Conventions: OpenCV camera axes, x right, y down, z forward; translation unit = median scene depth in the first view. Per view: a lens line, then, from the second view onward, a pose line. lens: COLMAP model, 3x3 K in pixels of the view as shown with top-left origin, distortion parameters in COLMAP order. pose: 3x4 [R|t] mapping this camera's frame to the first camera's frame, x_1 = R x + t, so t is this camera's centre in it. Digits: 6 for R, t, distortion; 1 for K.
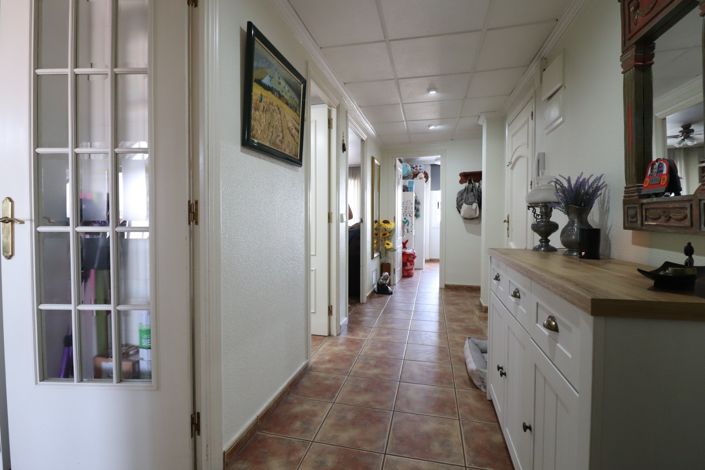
lens RADIAL K [[327.5, 0, 351.5], [0, 327.5, 230.8], [0, 0, 1]] dist [-0.019888, -0.001895]
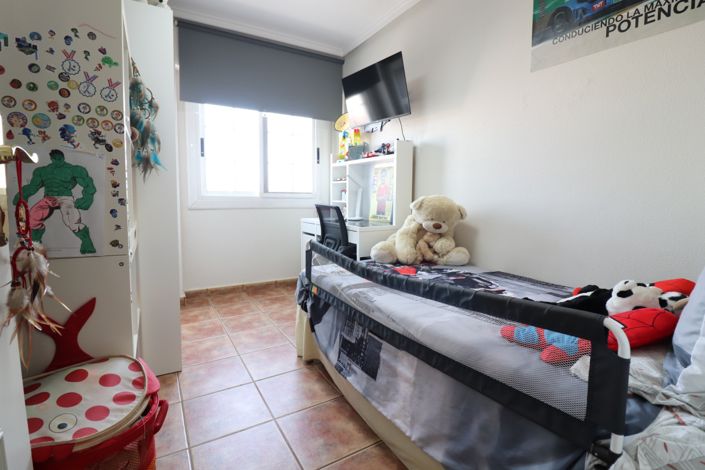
lens RADIAL K [[327.5, 0, 351.2], [0, 327.5, 233.9], [0, 0, 1]] dist [-0.019888, -0.001895]
pose [[0.711576, -0.076472, 0.698435, 0.156019], [0.011251, 0.995172, 0.097500, -0.015914], [-0.702519, -0.061521, 0.709001, 0.815164]]
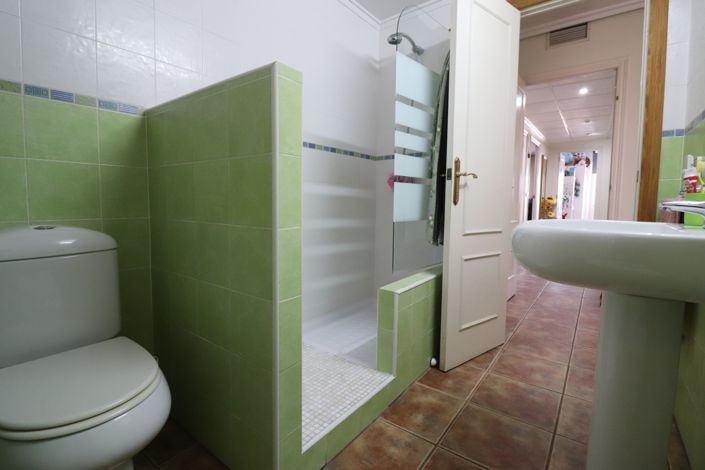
lens RADIAL K [[327.5, 0, 354.6], [0, 327.5, 231.7], [0, 0, 1]] dist [-0.019888, -0.001895]
pose [[0.916669, 0.040781, -0.397560, -0.085437], [-0.017359, 0.997904, 0.062337, 0.034810], [0.399269, -0.050241, 0.915456, -0.519895]]
